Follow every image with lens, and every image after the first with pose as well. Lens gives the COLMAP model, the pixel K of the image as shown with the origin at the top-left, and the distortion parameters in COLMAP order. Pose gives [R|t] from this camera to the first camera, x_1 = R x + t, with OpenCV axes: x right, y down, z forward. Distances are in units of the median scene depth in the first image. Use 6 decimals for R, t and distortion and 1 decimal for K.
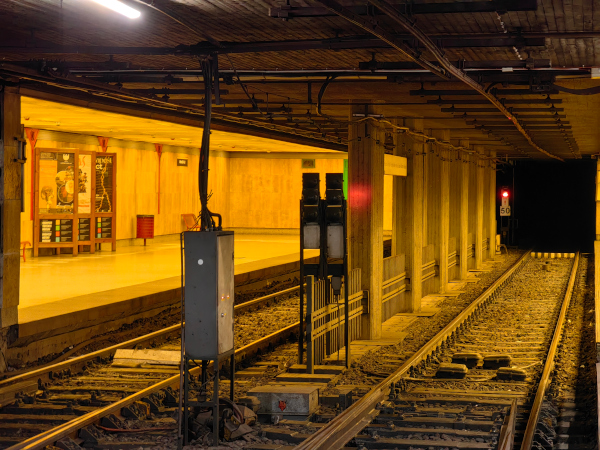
lens RADIAL K [[1622.3, 0, 301.0], [0, 1622.3, 222.4], [0, 0, 1]] dist [0.414795, 0.000000]
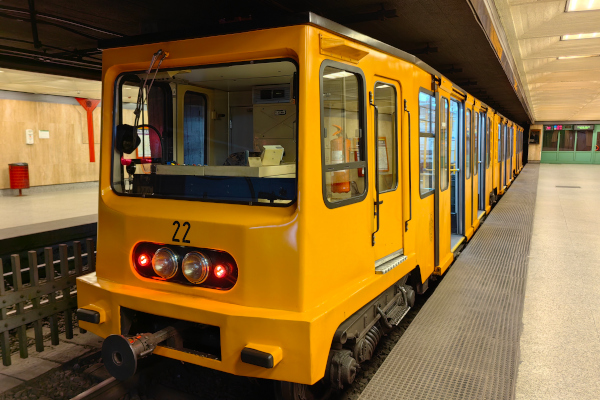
lens RADIAL K [[479.2, 0, 294.5], [0, 479.2, 198.3], [0, 0, 1]] dist [0.041276, -0.051382]
pose [[0.957816, 0.021435, -0.286582, 0.102410], [0.005294, 0.995729, 0.092168, -0.005167], [0.287334, -0.089797, 0.953612, 0.451429]]
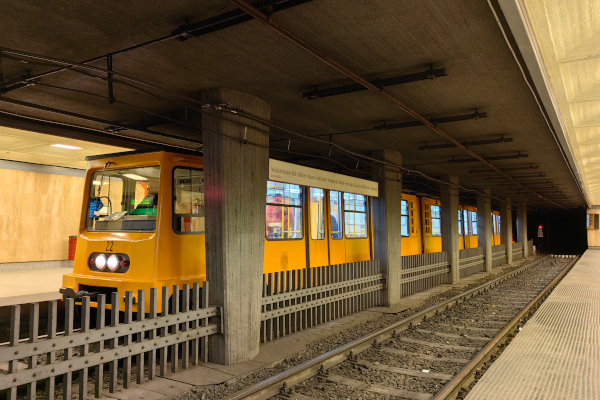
lens RADIAL K [[479.2, 0, 290.3], [0, 479.2, 198.6], [0, 0, 1]] dist [0.041276, -0.051382]
pose [[0.924957, -0.027895, -0.379047, 0.097759], [-0.005854, 0.996139, -0.087594, 0.003864], [0.380027, 0.083239, 0.921223, 0.436619]]
